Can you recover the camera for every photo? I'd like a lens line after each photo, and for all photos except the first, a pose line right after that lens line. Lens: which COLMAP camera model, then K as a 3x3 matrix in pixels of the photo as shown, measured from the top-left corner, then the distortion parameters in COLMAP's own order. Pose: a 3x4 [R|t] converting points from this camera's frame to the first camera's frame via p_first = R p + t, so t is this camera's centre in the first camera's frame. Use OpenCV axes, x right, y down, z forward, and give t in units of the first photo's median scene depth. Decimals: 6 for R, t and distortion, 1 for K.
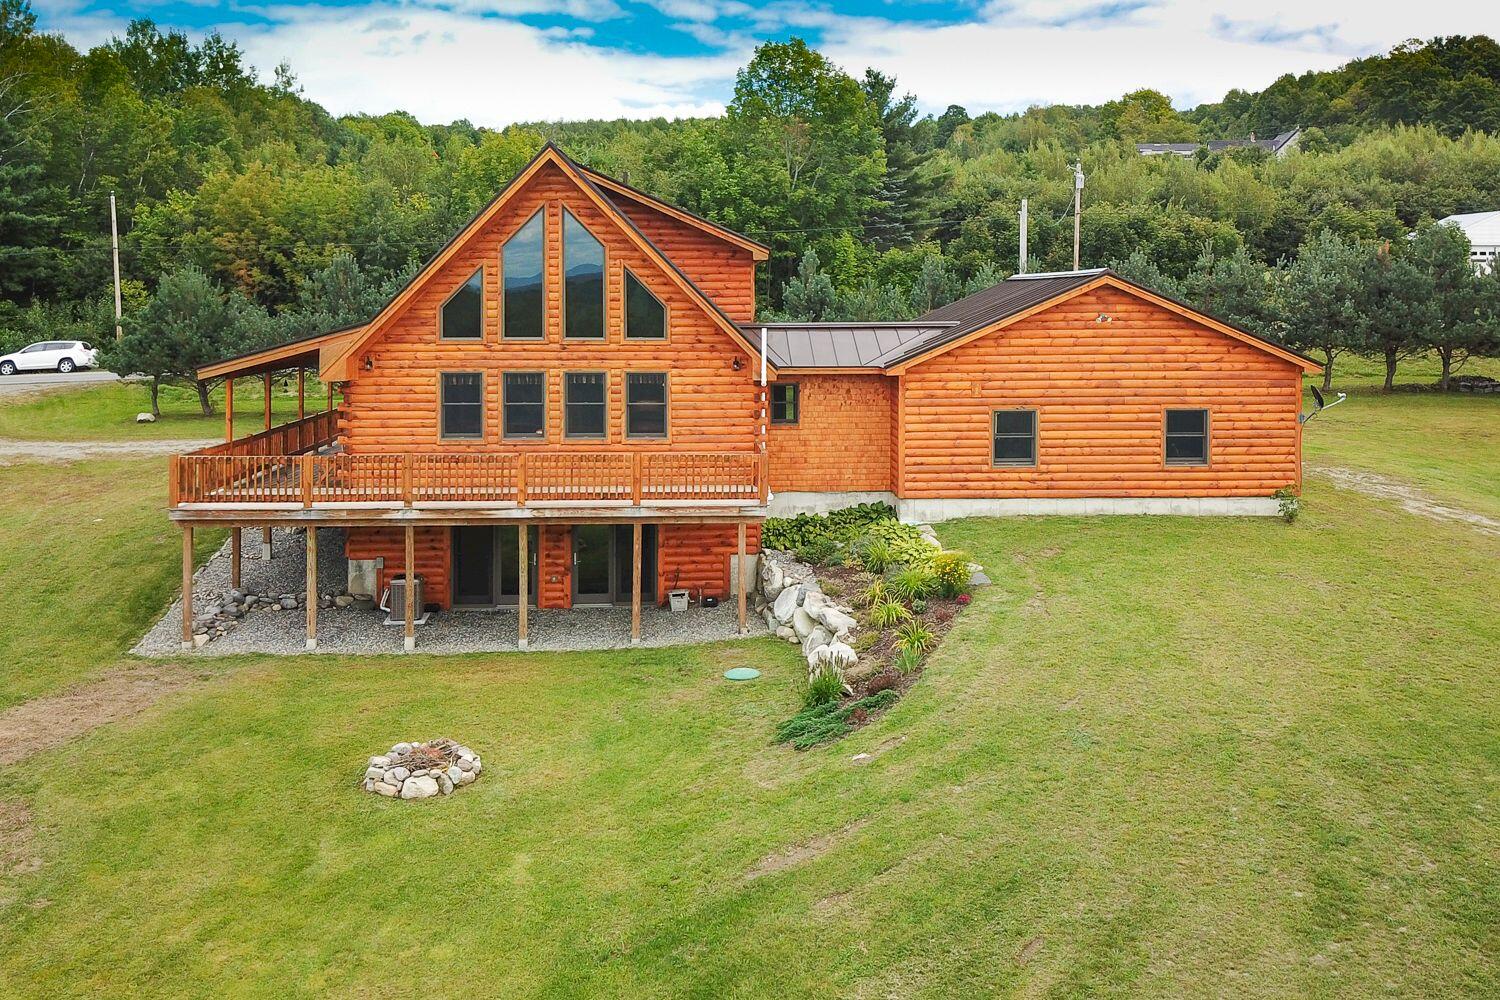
lens RADIAL K [[1427.3, 0, 752.5], [0, 1427.3, 419.1], [0, 0, 1]] dist [0.006842, 0.002508]
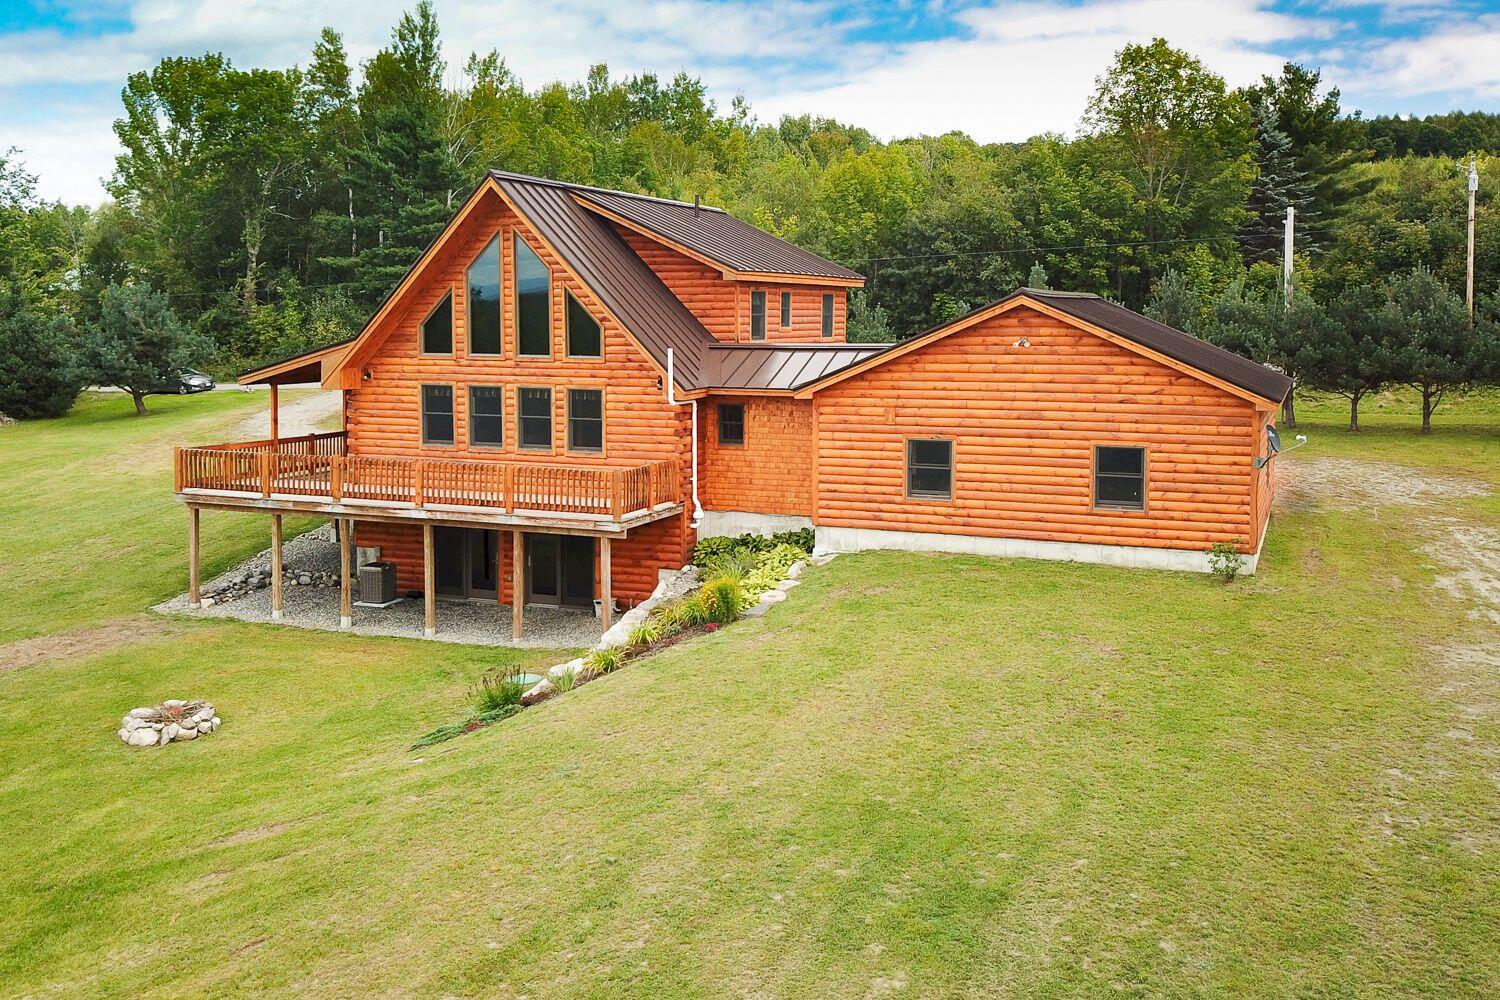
lens RADIAL K [[1396.4, 0, 750.0], [0, 1396.4, 500.0], [0, 0, 1]] dist [0.000659, -0.014080]
pose [[0.910456, 0.058822, -0.409402, 0.458262], [-0.038927, 0.997628, 0.056769, -0.014343], [0.411770, -0.035749, 0.910586, 0.112278]]
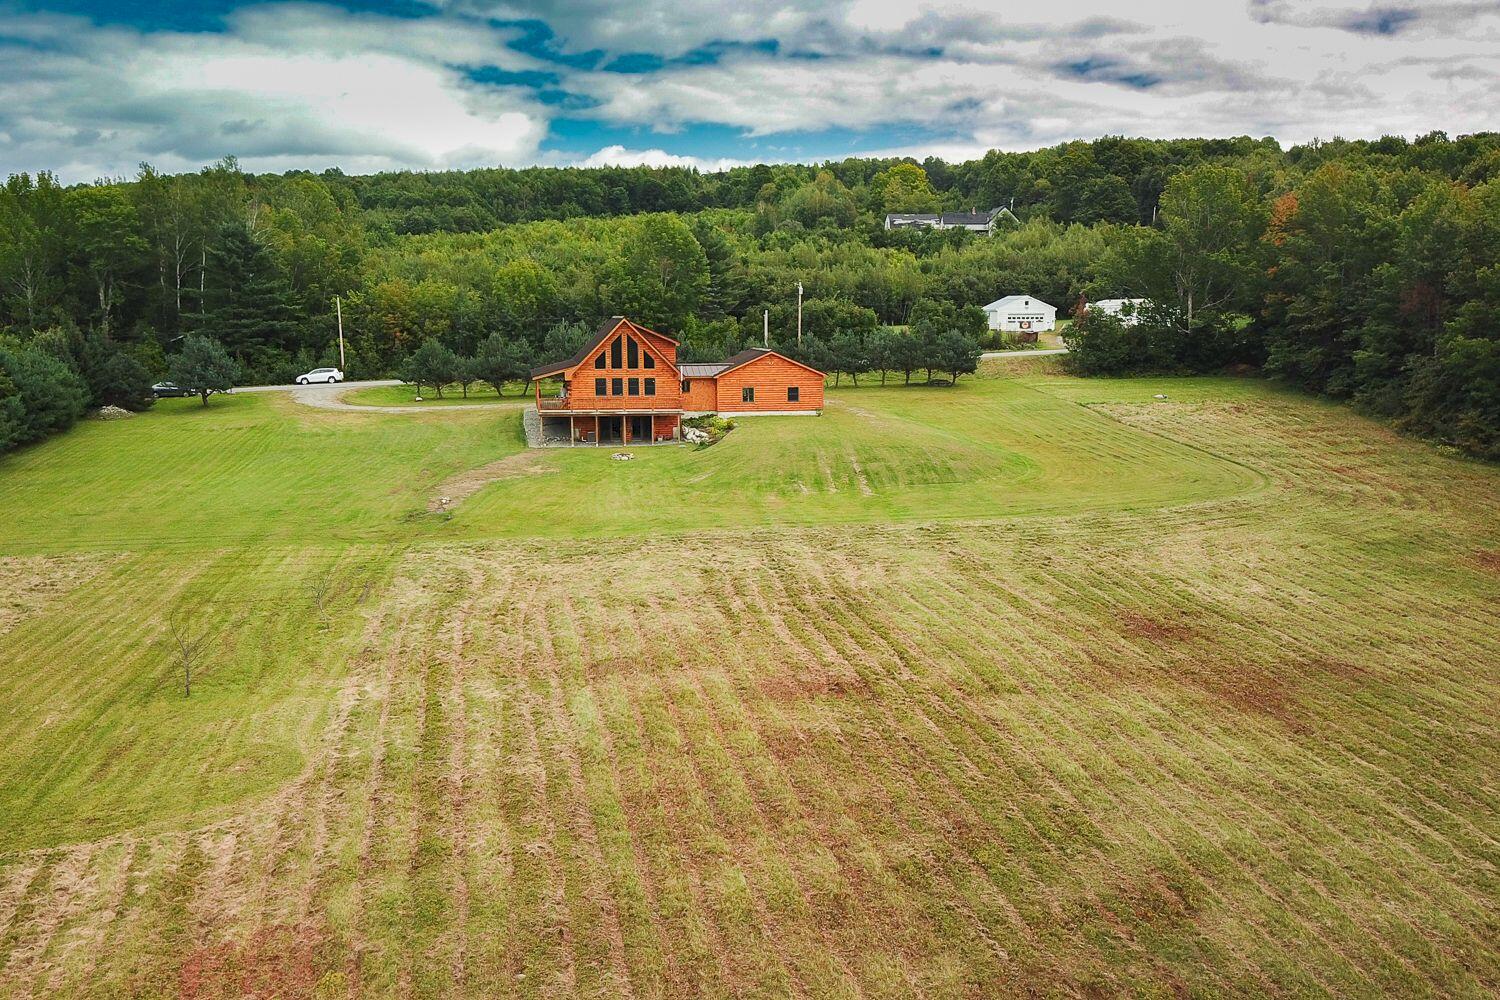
lens RADIAL K [[1409.8, 0, 750.0], [0, 1409.8, 500.0], [0, 0, 1]] dist [0.099067, 0.002406]
pose [[0.992347, -0.018351, 0.122113, -0.269320], [0.012959, 0.998912, 0.044804, 0.123502], [-0.122802, -0.042879, 0.991504, -2.692443]]
